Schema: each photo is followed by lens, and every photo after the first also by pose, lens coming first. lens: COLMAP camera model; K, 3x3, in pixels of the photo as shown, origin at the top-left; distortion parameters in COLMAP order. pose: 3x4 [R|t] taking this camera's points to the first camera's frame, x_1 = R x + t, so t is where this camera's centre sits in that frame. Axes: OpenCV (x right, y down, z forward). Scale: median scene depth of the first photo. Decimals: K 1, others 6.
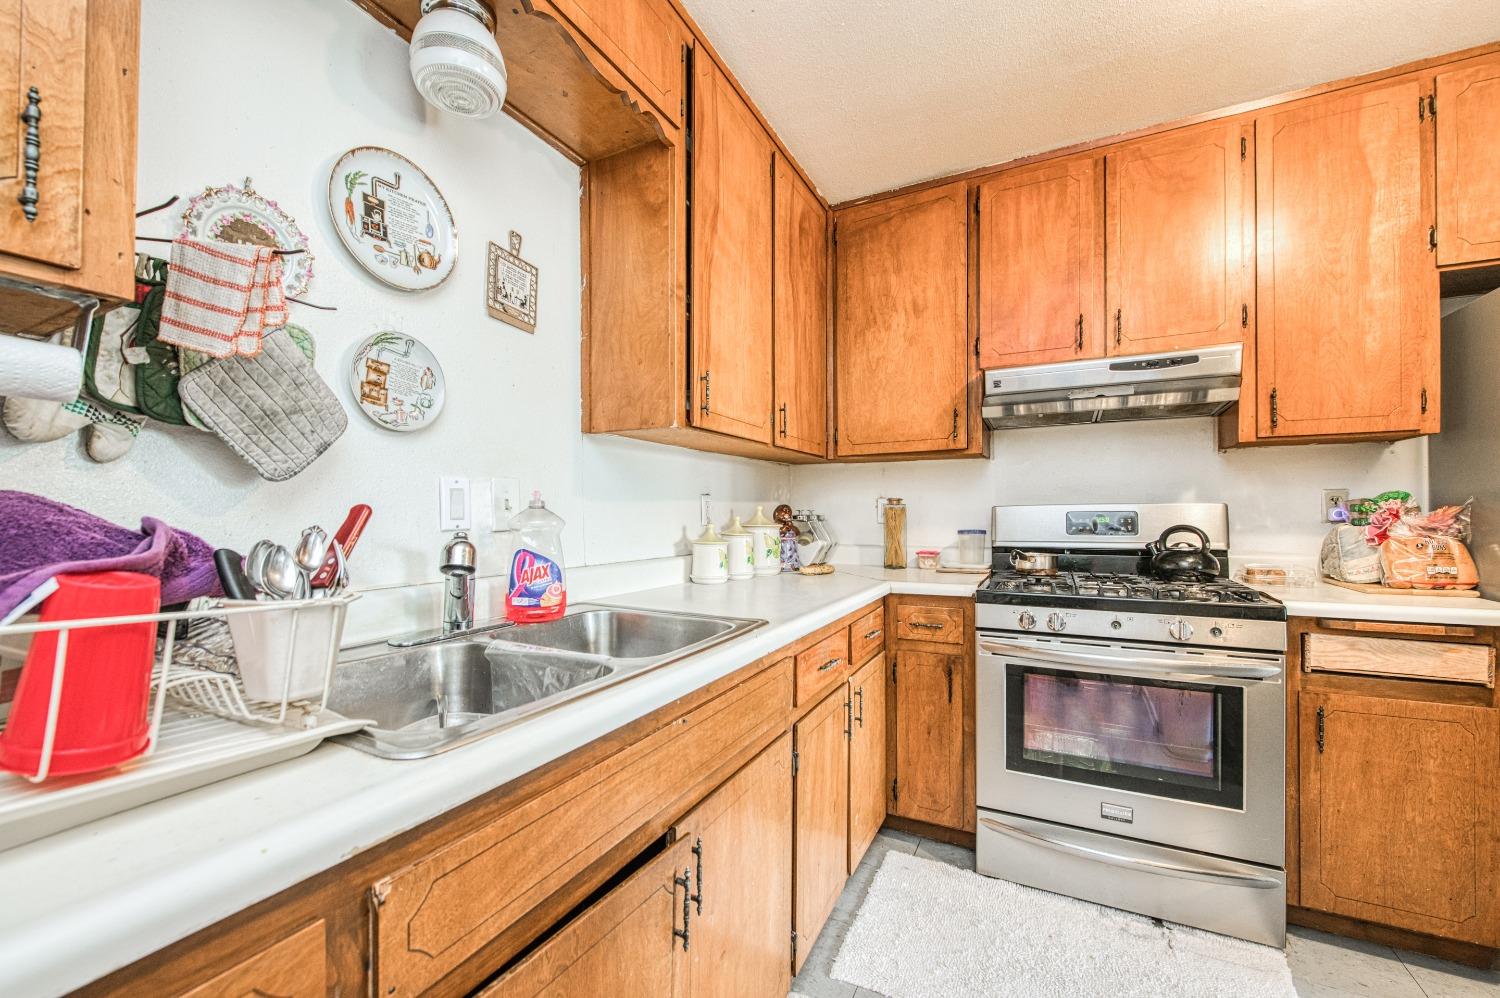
lens RADIAL K [[612.2, 0, 772.5], [0, 612.2, 517.8], [0, 0, 1]] dist [-0.007010, -0.002721]
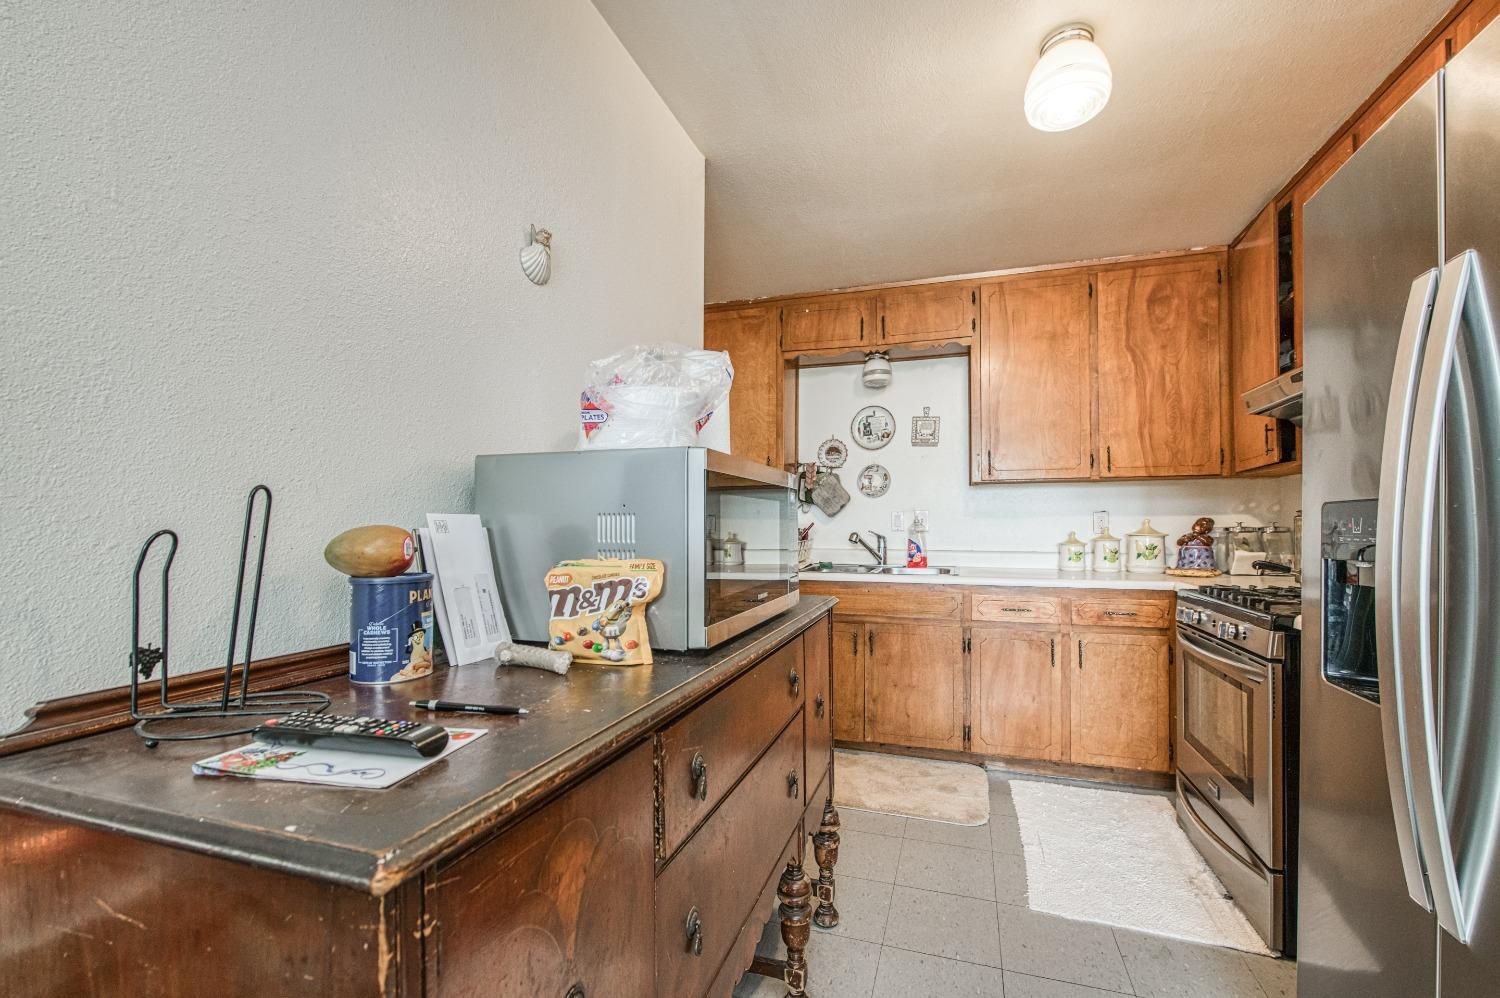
lens RADIAL K [[612.2, 0, 749.0], [0, 612.2, 525.5], [0, 0, 1]] dist [-0.007010, -0.002721]
pose [[0.102927, 0.003059, -0.994684, 1.402657], [-0.008593, 0.999961, 0.002186, -0.002441], [0.994652, 0.008323, 0.102949, 0.049624]]
